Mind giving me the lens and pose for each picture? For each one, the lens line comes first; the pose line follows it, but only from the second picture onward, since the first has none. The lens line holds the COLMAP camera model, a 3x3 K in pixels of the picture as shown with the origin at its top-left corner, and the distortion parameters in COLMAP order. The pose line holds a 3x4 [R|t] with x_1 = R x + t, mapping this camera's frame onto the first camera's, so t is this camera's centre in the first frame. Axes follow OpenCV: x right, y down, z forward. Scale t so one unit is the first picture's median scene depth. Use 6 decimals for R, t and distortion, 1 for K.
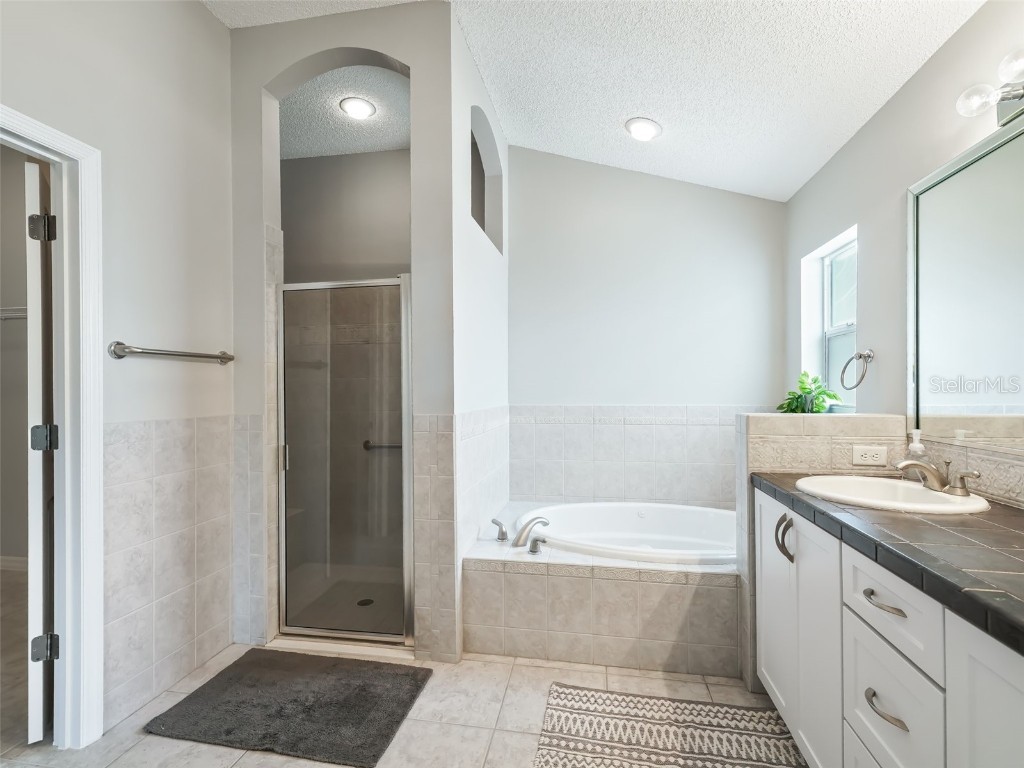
lens RADIAL K [[474.1, 0, 510.6], [0, 474.1, 386.5], [0, 0, 1]] dist [0.000800, -0.004982]
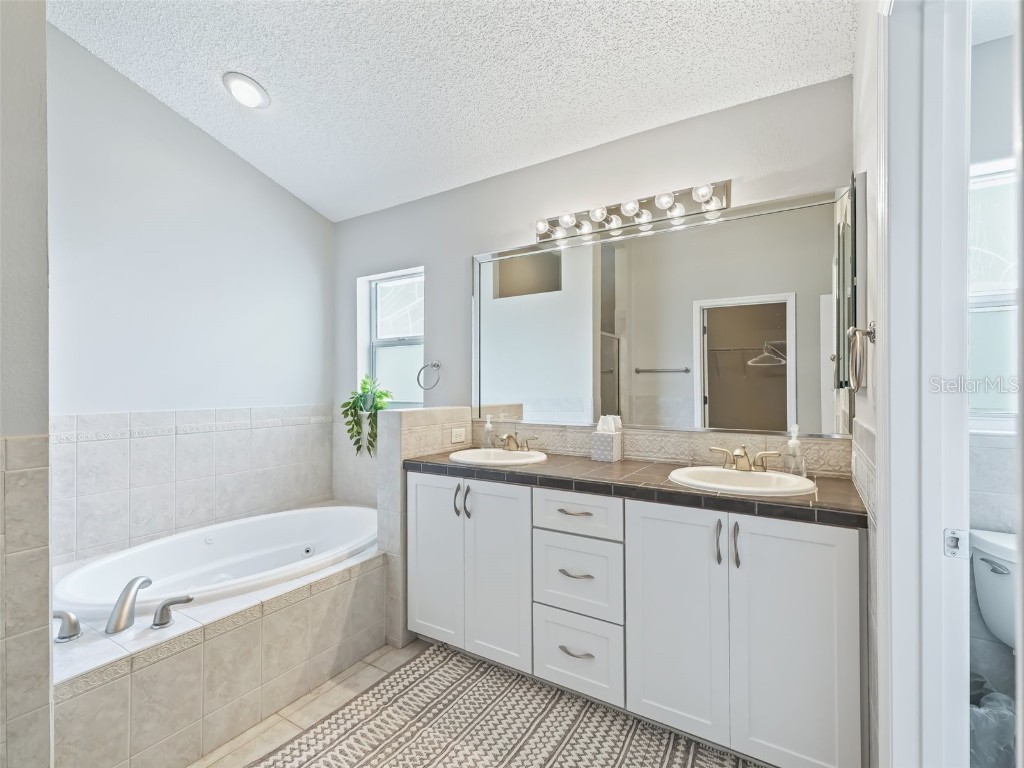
lens RADIAL K [[474.1, 0, 510.6], [0, 474.1, 386.5], [0, 0, 1]] dist [0.000800, -0.004982]
pose [[0.362398, 0.005612, 0.932006, -0.455902], [-0.001264, 0.999984, -0.005530, 0.005102], [-0.932022, 0.000826, 0.362400, 0.302649]]
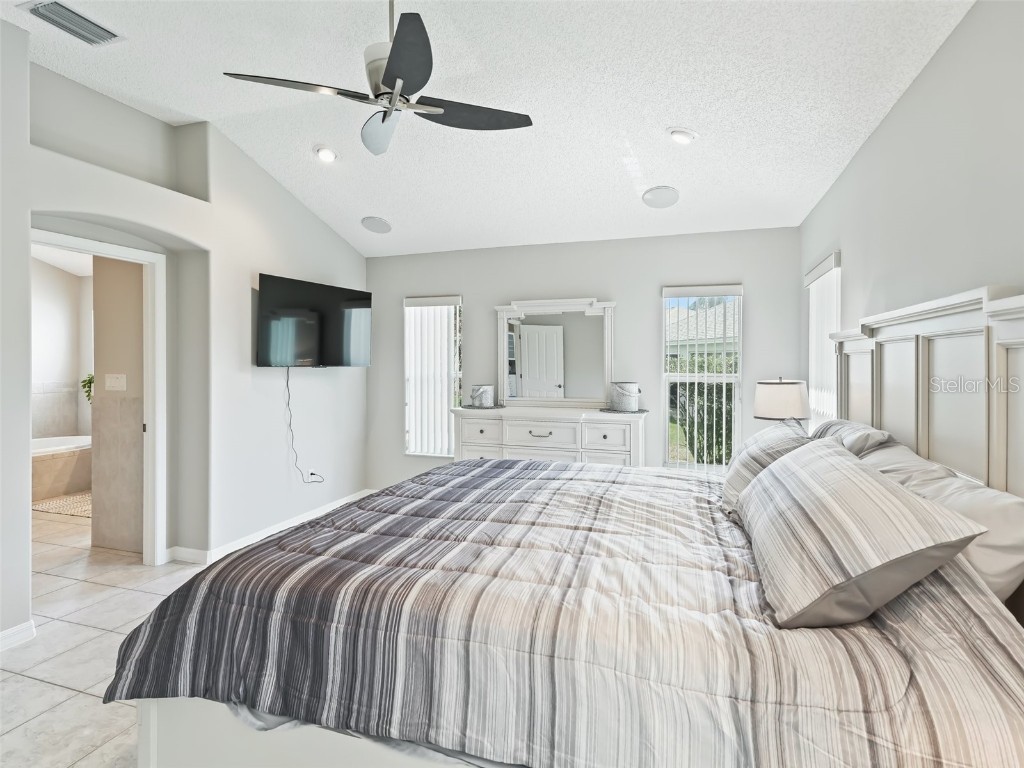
lens RADIAL K [[544.1, 0, 510.9], [0, 544.1, 377.8], [0, 0, 1]] dist [-0.000111, -0.000224]
pose [[0.136896, -0.006778, 0.990562, -2.007748], [-0.008684, 0.999930, 0.008043, -0.011986], [-0.990547, -0.009703, 0.136827, -1.522244]]
